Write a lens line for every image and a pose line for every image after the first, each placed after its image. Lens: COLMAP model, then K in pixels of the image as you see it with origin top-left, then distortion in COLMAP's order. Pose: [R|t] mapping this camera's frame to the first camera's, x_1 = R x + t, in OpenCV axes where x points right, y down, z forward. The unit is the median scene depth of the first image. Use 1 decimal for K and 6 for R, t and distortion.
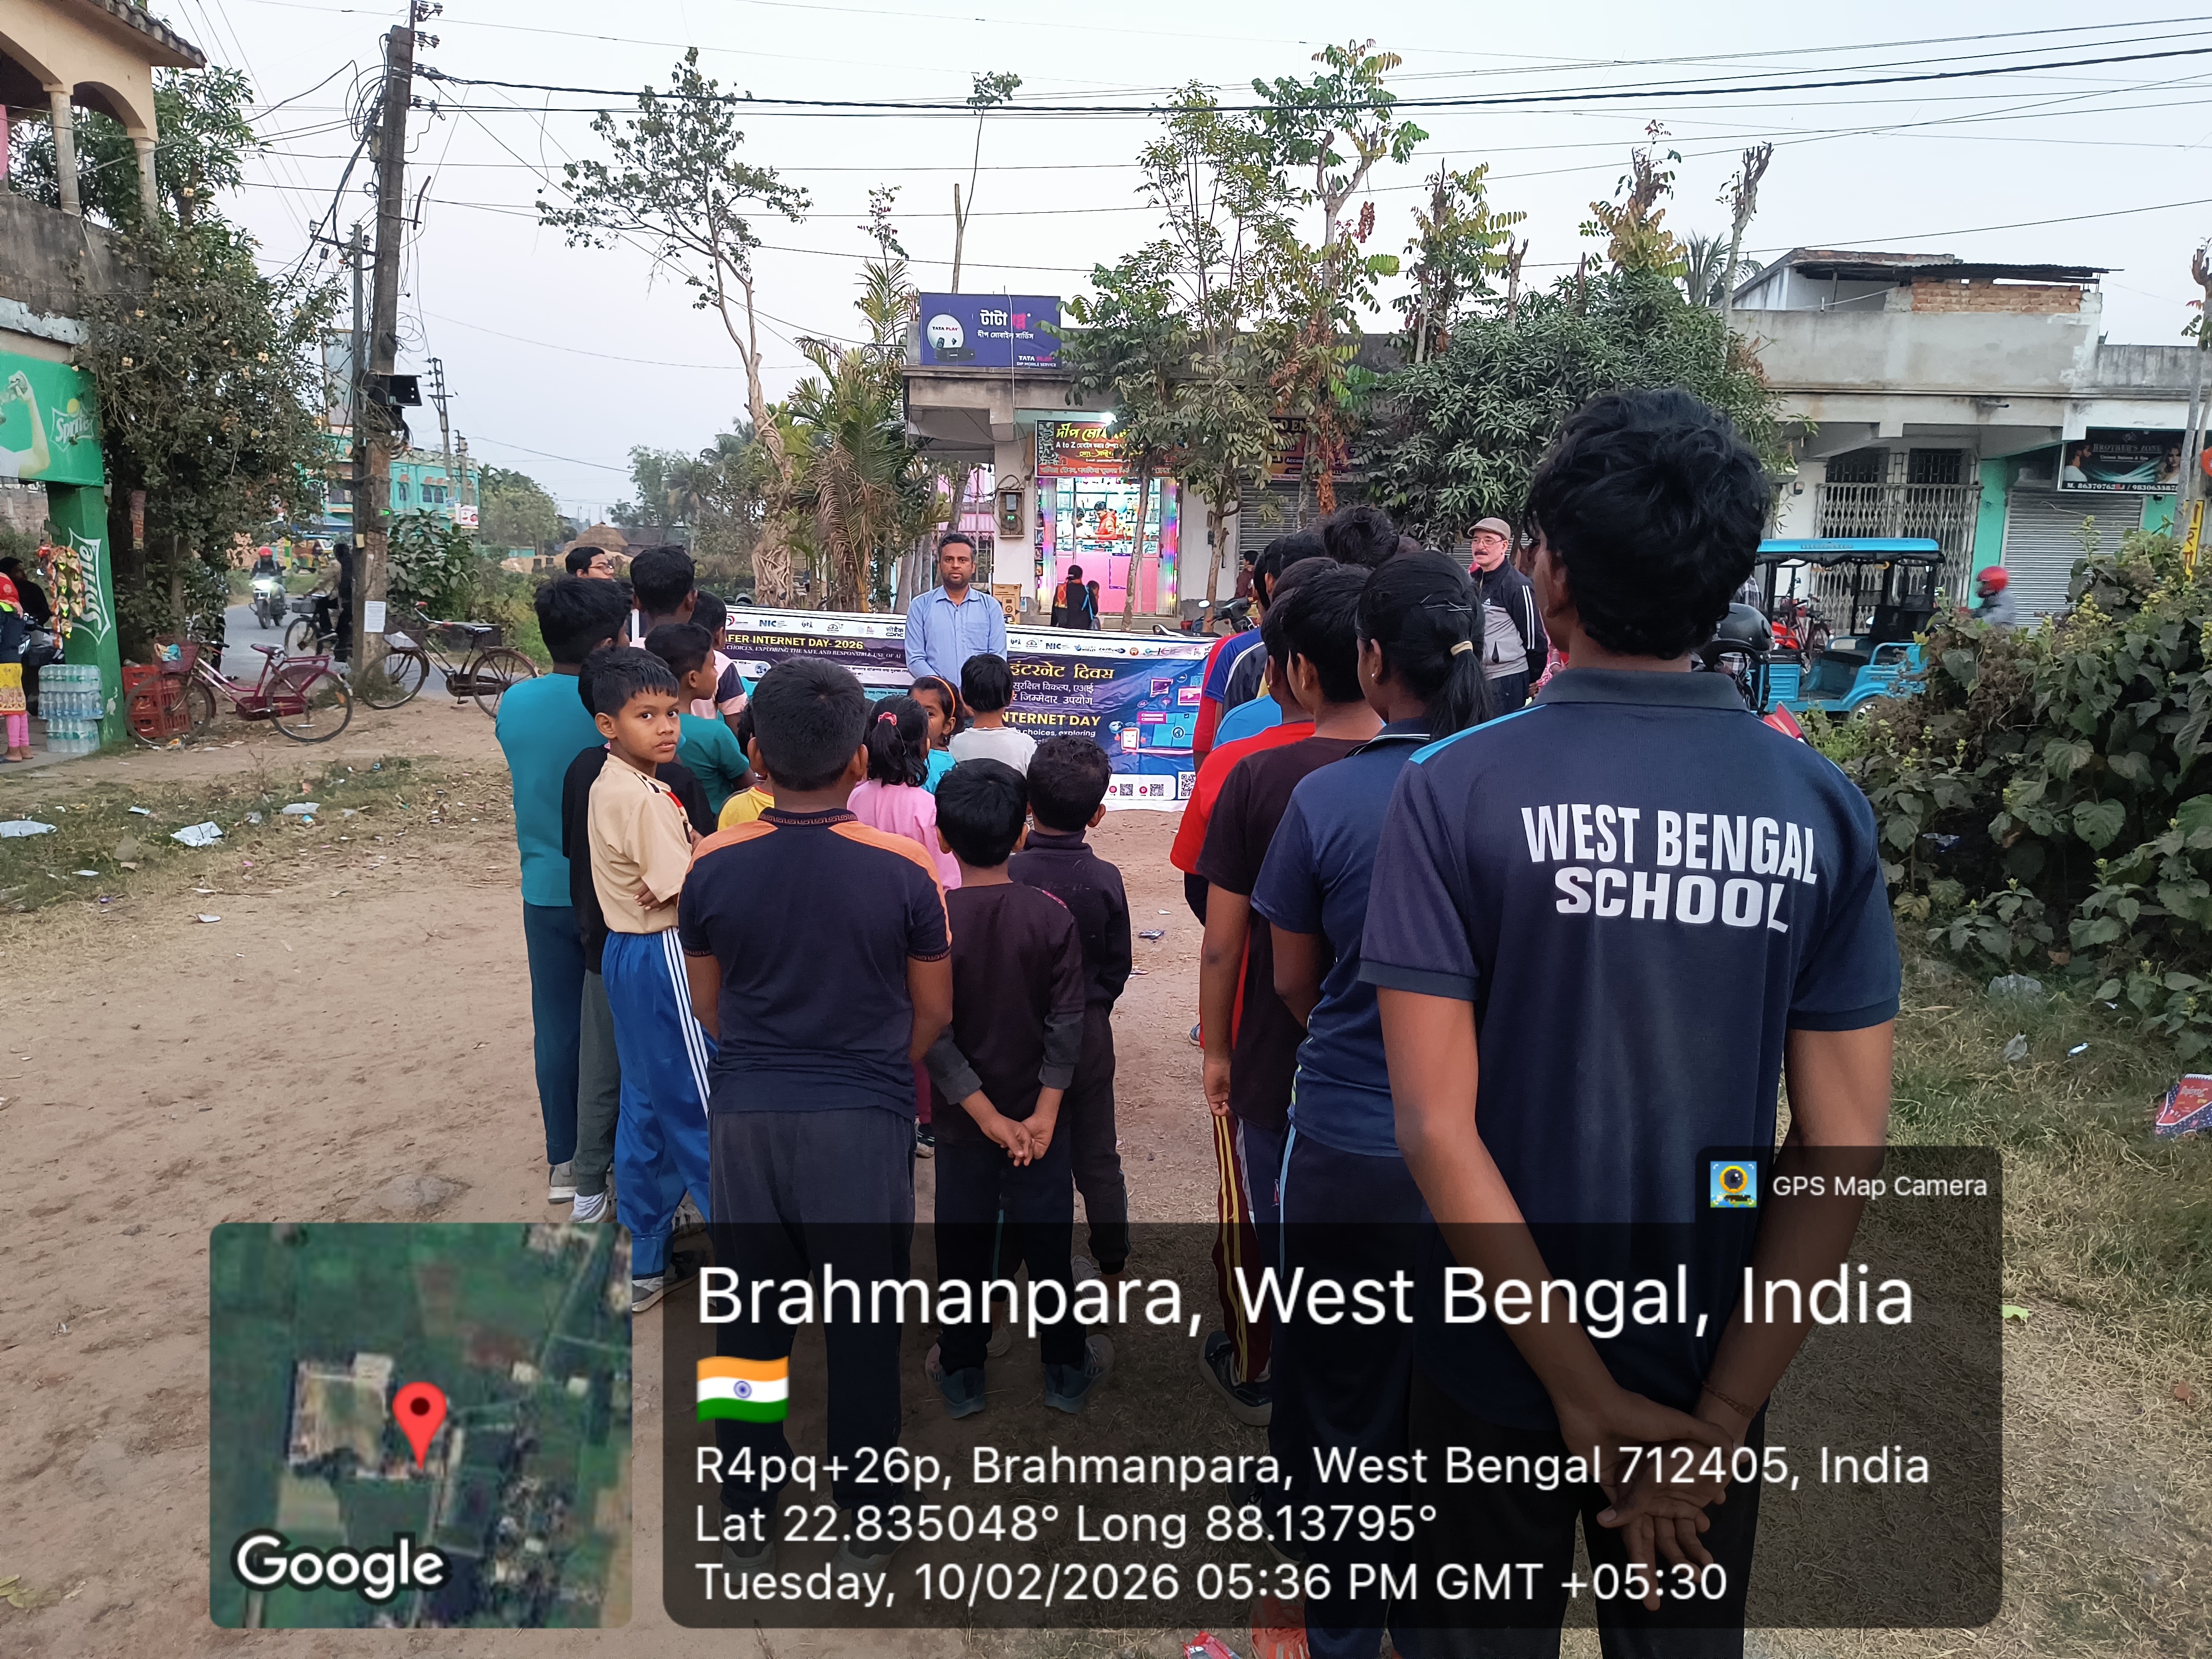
lens RADIAL K [[1518.5, 0, 1106.0], [0, 1518.5, 829.5], [0, 0, 1]] dist [0.031425, -0.049214]
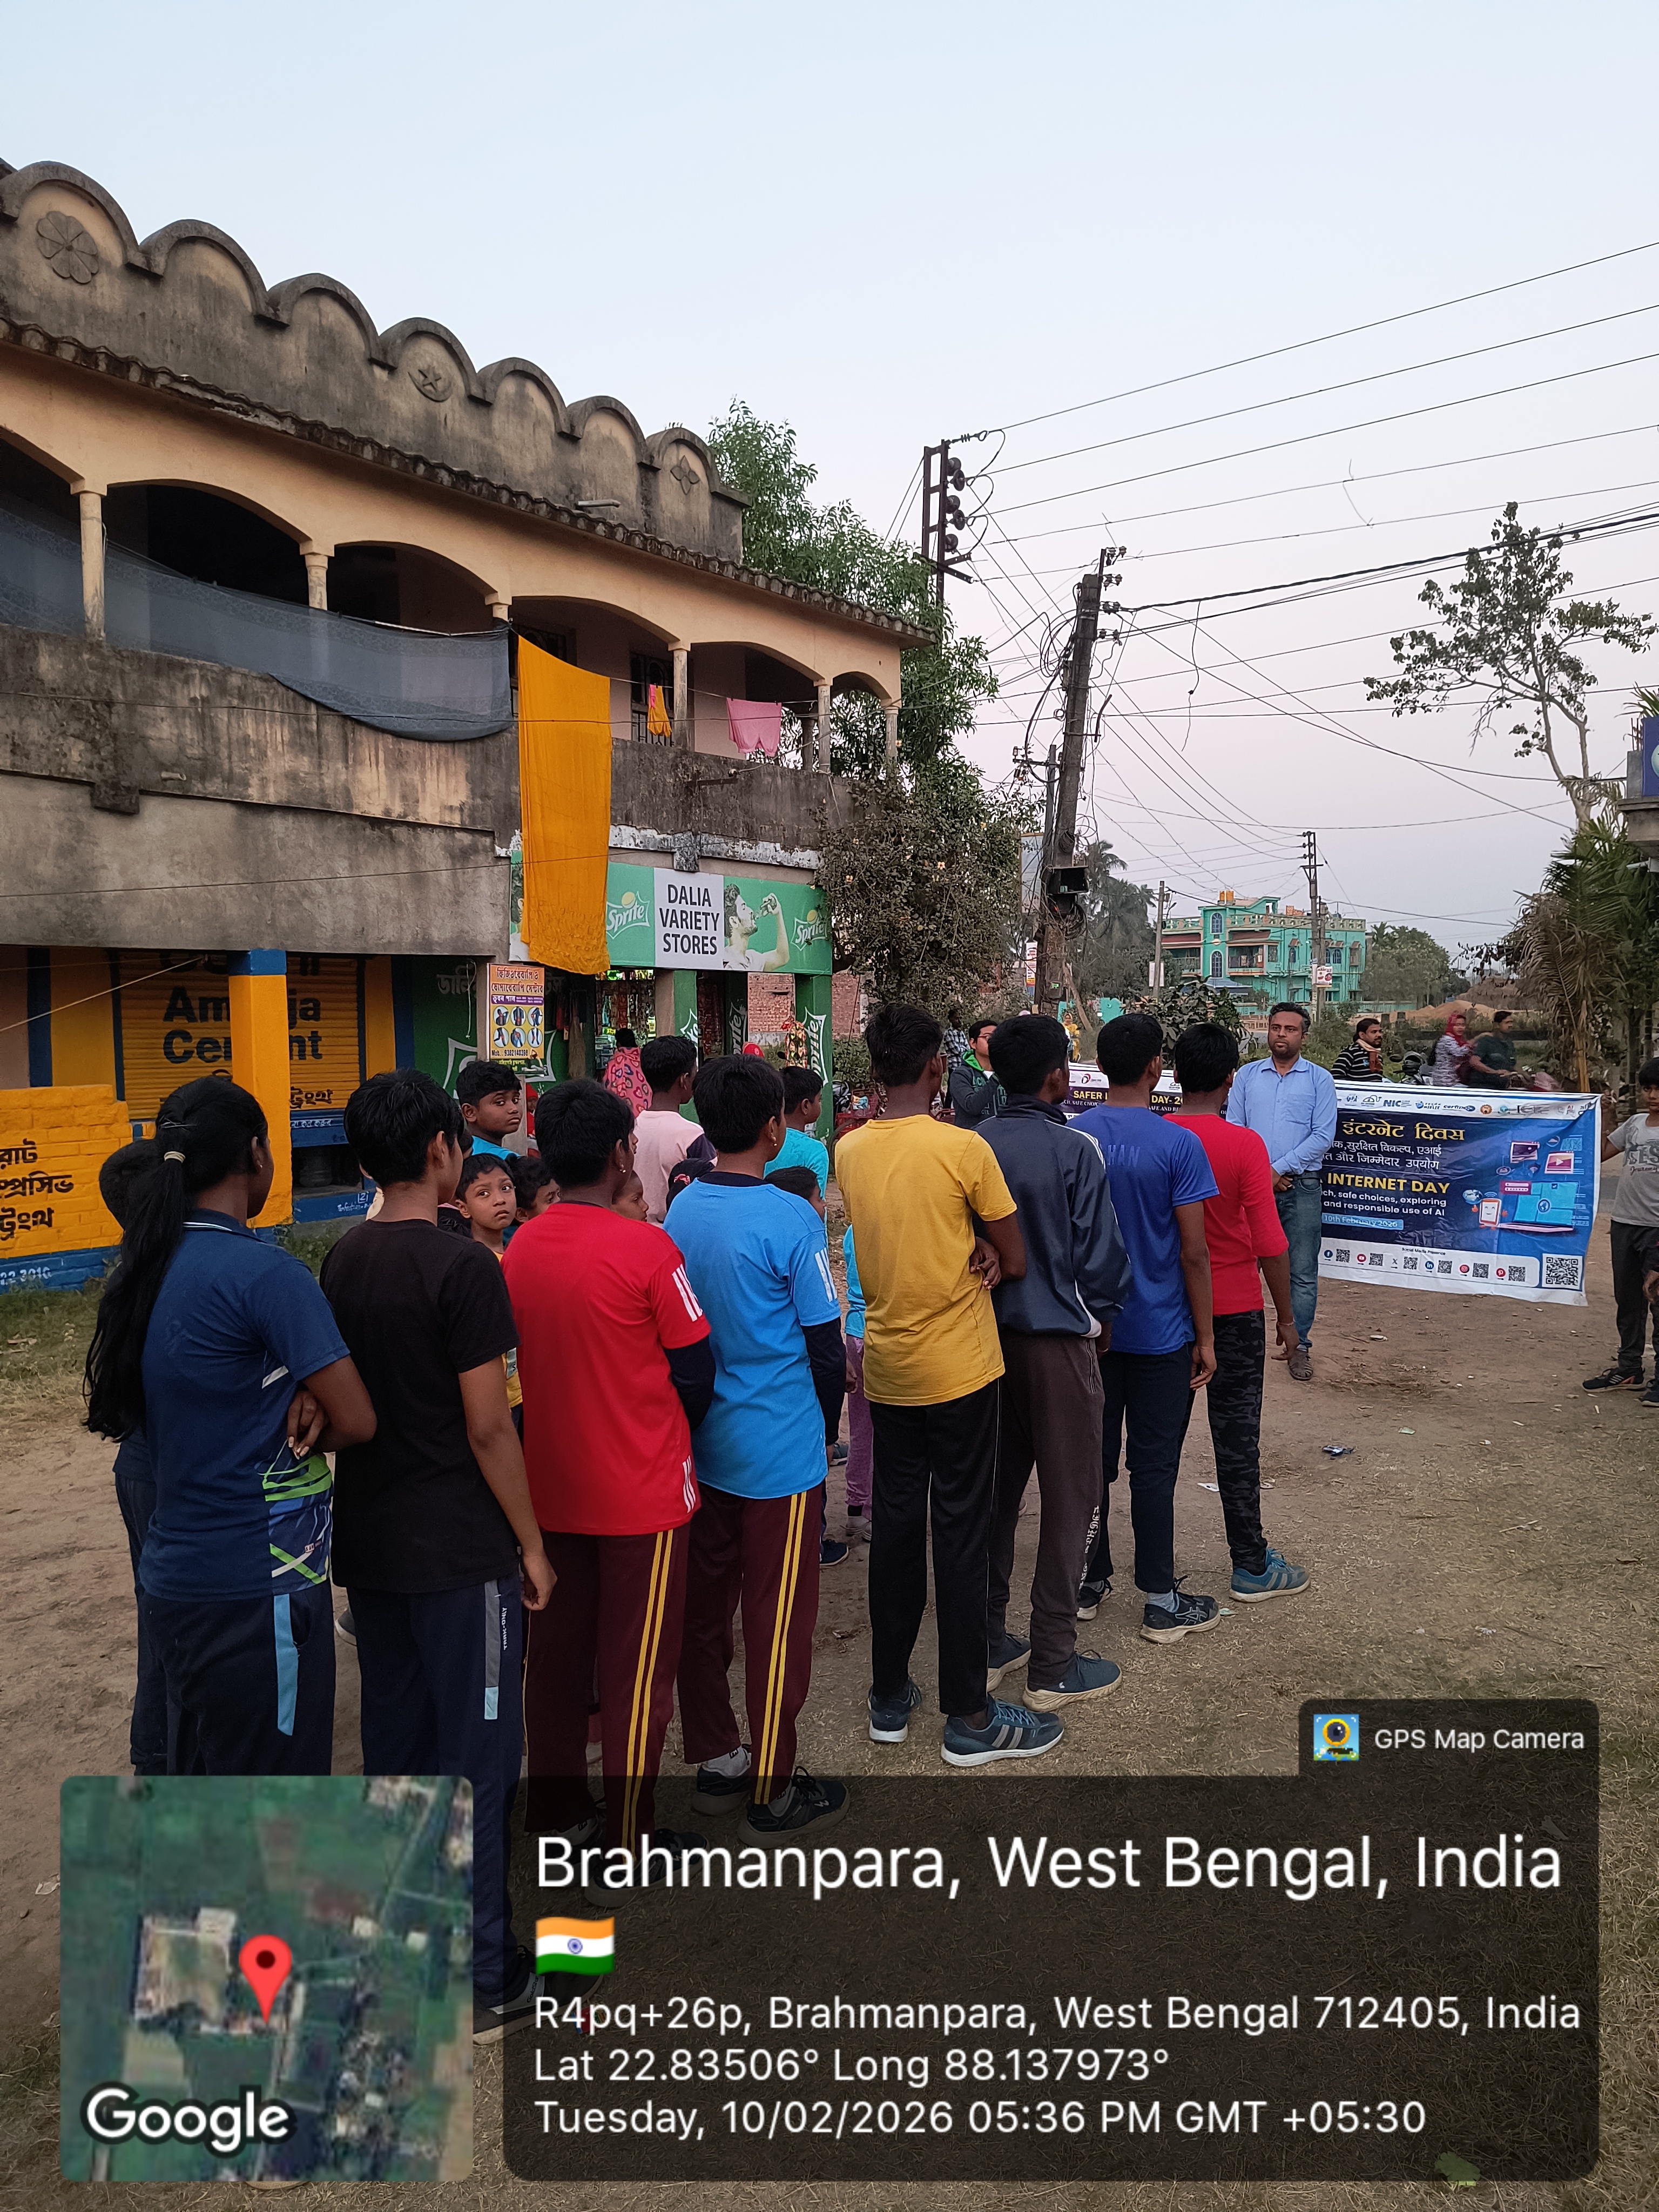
lens RADIAL K [[1524.3, 0, 827.5], [0, 1524.3, 1091.8], [0, 0, 1]] dist [0.077565, -0.130970]
pose [[0.733527, 0.013719, -0.679522, 0.154556], [-0.098059, 0.991472, -0.085834, -0.010384], [0.672550, 0.129595, 0.728616, 0.046097]]
